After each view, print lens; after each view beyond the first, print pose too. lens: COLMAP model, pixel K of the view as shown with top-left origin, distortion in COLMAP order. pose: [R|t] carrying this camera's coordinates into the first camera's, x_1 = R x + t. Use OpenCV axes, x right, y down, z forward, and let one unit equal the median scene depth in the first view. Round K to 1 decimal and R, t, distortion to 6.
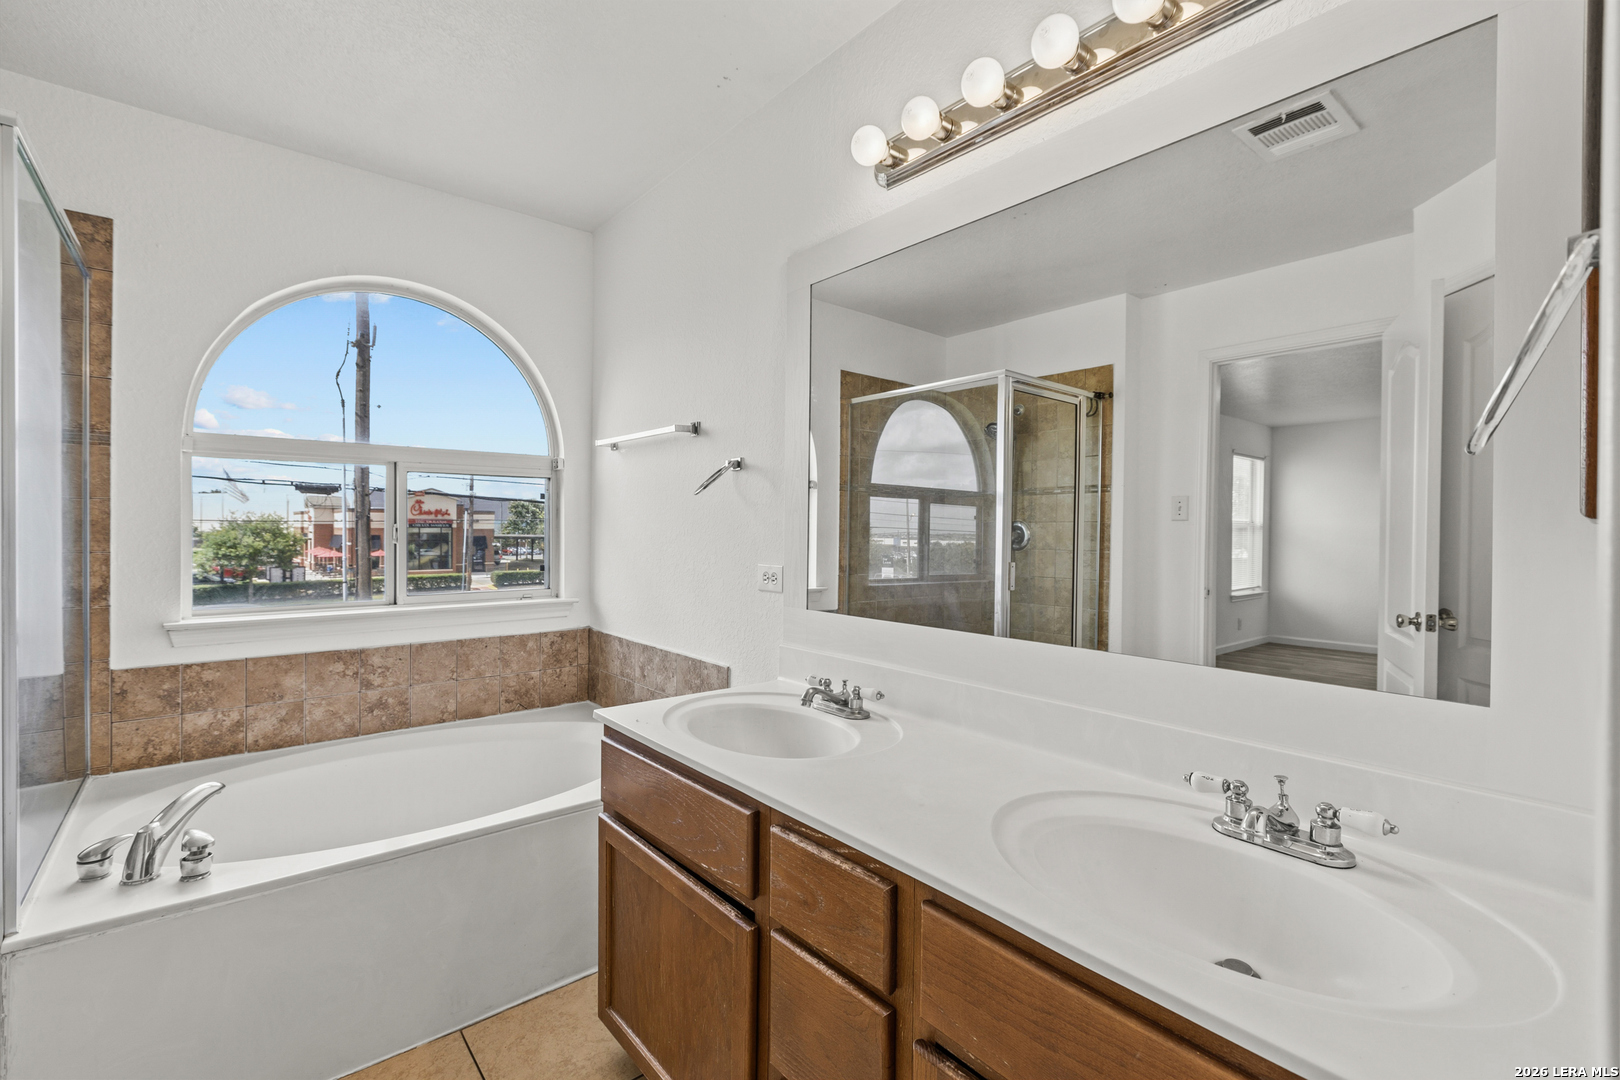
lens RADIAL K [[709.8, 0, 810.0], [0, 709.8, 540.0], [0, 0, 1]] dist [-0.000724, -0.000043]
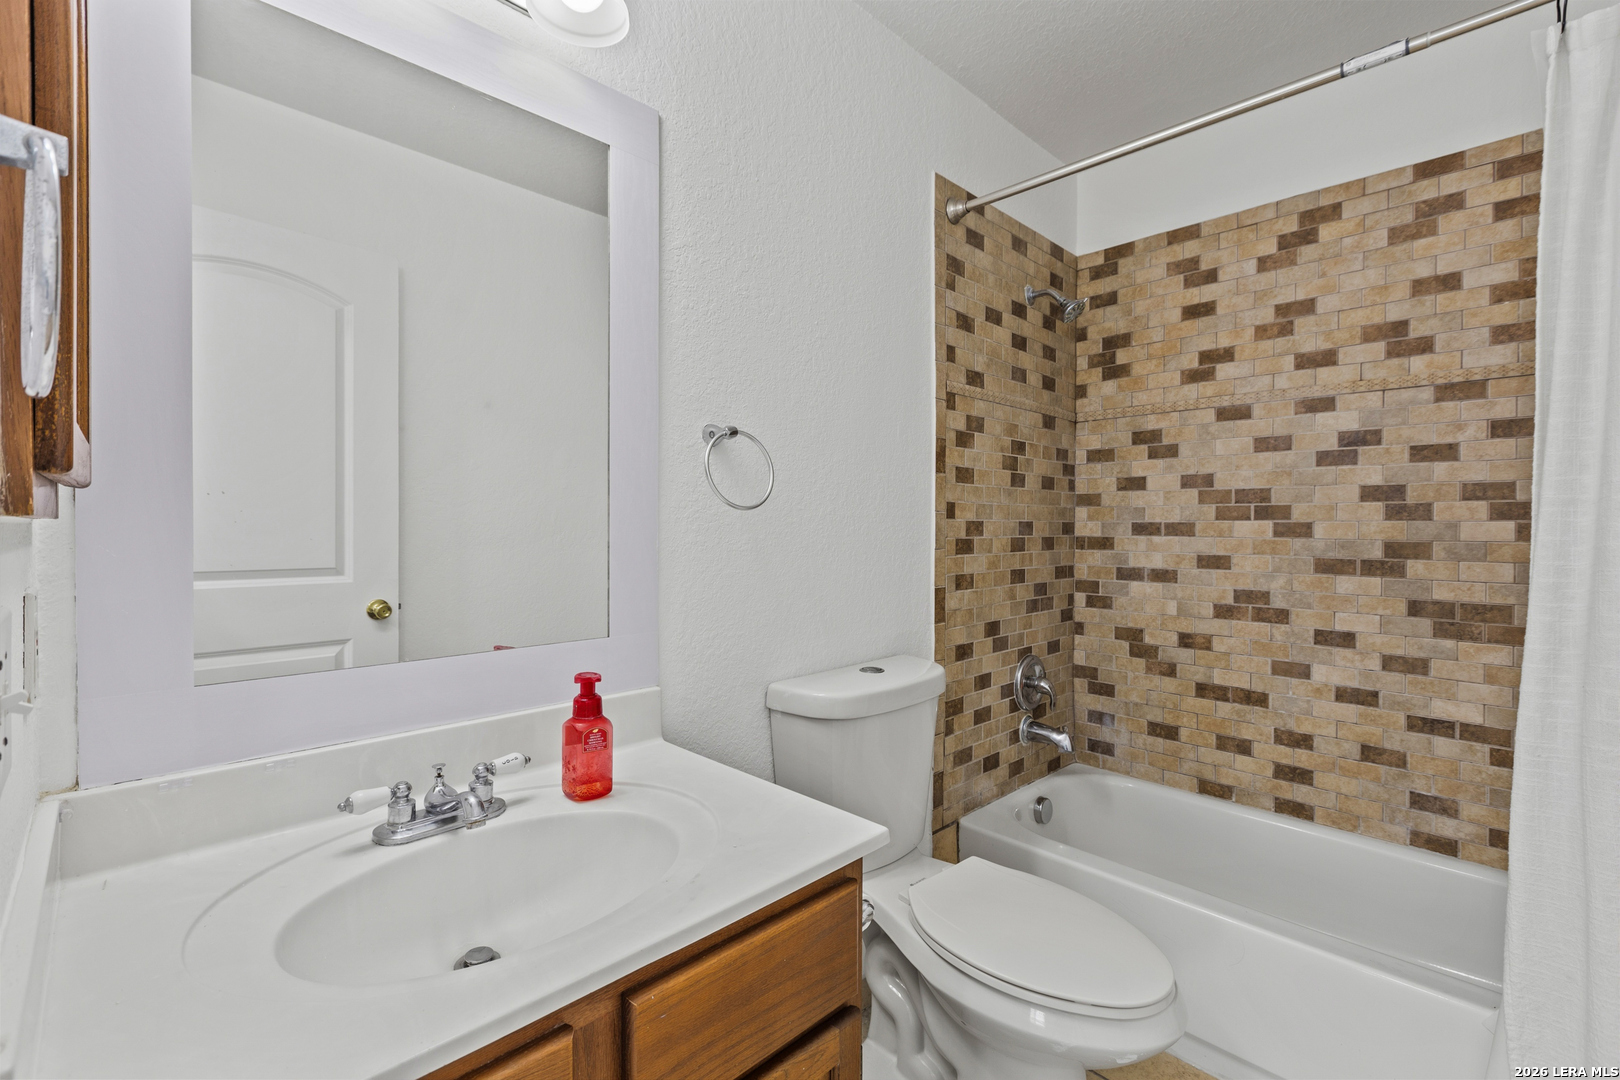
lens RADIAL K [[709.8, 0, 810.0], [0, 709.8, 540.0], [0, 0, 1]] dist [-0.000724, -0.000043]
pose [[-0.074854, -0.015687, 0.997071, -0.513687], [0.006544, 0.999847, 0.016222, 0.013295], [-0.997173, 0.007739, -0.074740, 0.739273]]
